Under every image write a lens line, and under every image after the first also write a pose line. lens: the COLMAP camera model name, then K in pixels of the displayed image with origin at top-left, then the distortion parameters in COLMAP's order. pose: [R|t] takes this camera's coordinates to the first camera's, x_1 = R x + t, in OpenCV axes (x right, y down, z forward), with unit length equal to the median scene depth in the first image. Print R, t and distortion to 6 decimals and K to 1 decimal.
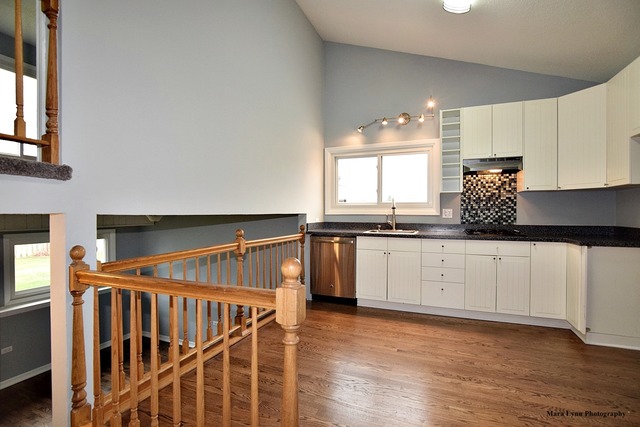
lens RADIAL K [[316.8, 0, 314.4], [0, 316.8, 215.2], [0, 0, 1]] dist [-0.030150, 0.008059]
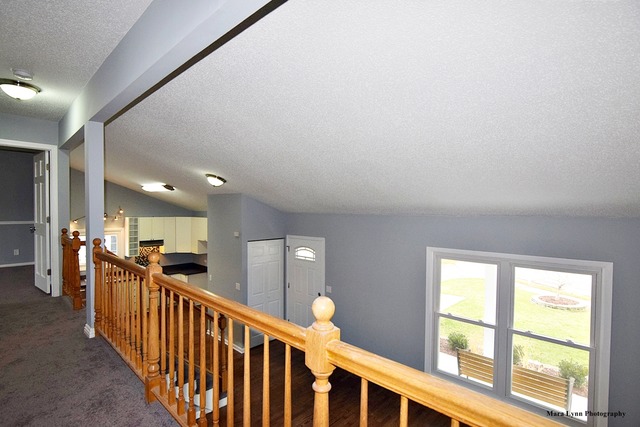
lens RADIAL K [[310.3, 0, 313.7], [0, 310.3, 215.3], [0, 0, 1]] dist [-0.030428, 0.010450]
pose [[0.352185, -0.014042, 0.935825, -1.026171], [0.003619, 0.999900, 0.013641, -0.356143], [-0.935924, -0.001417, 0.352200, -0.827112]]
